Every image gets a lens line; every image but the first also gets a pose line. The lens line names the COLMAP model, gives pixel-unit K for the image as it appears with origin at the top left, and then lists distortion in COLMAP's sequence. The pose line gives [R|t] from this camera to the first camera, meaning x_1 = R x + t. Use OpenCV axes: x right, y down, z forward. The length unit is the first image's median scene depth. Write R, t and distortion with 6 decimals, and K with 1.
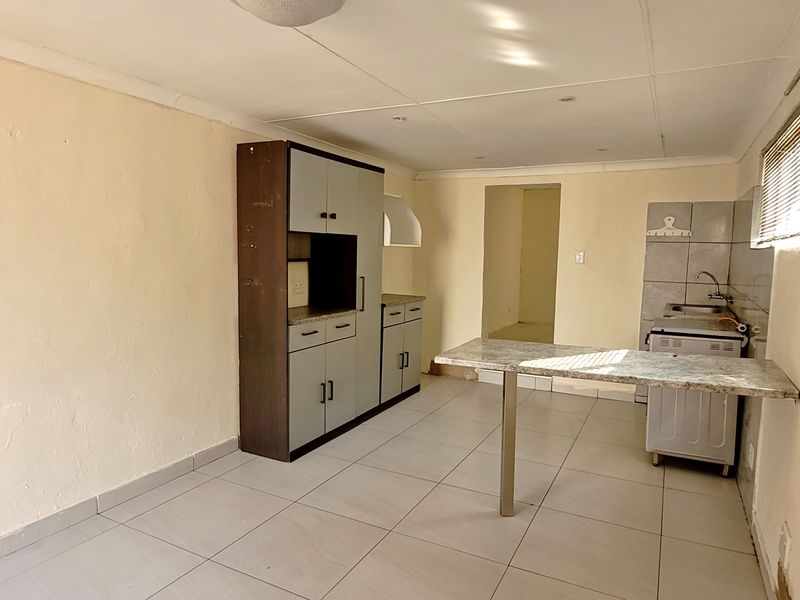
lens RADIAL K [[564.1, 0, 400.0], [0, 564.1, 300.0], [0, 0, 1]] dist [0.005037, -0.004302]
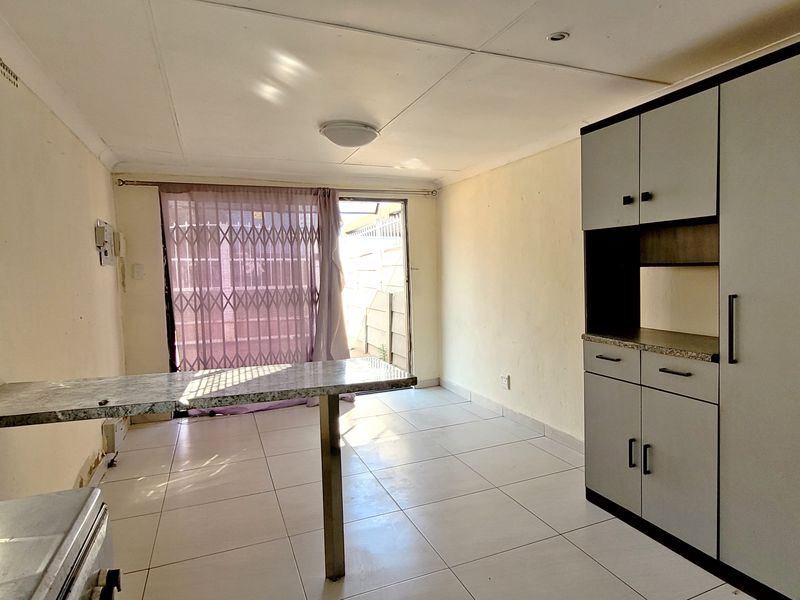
lens RADIAL K [[461.4, 0, 412.9], [0, 461.4, 300.4], [0, 0, 1]] dist [0.001554, 0.000214]
pose [[-0.640901, 0.043848, -0.766371, 0.577504], [-0.063028, 0.991990, 0.109466, -0.084875], [0.765032, 0.118460, -0.633003, 1.389015]]
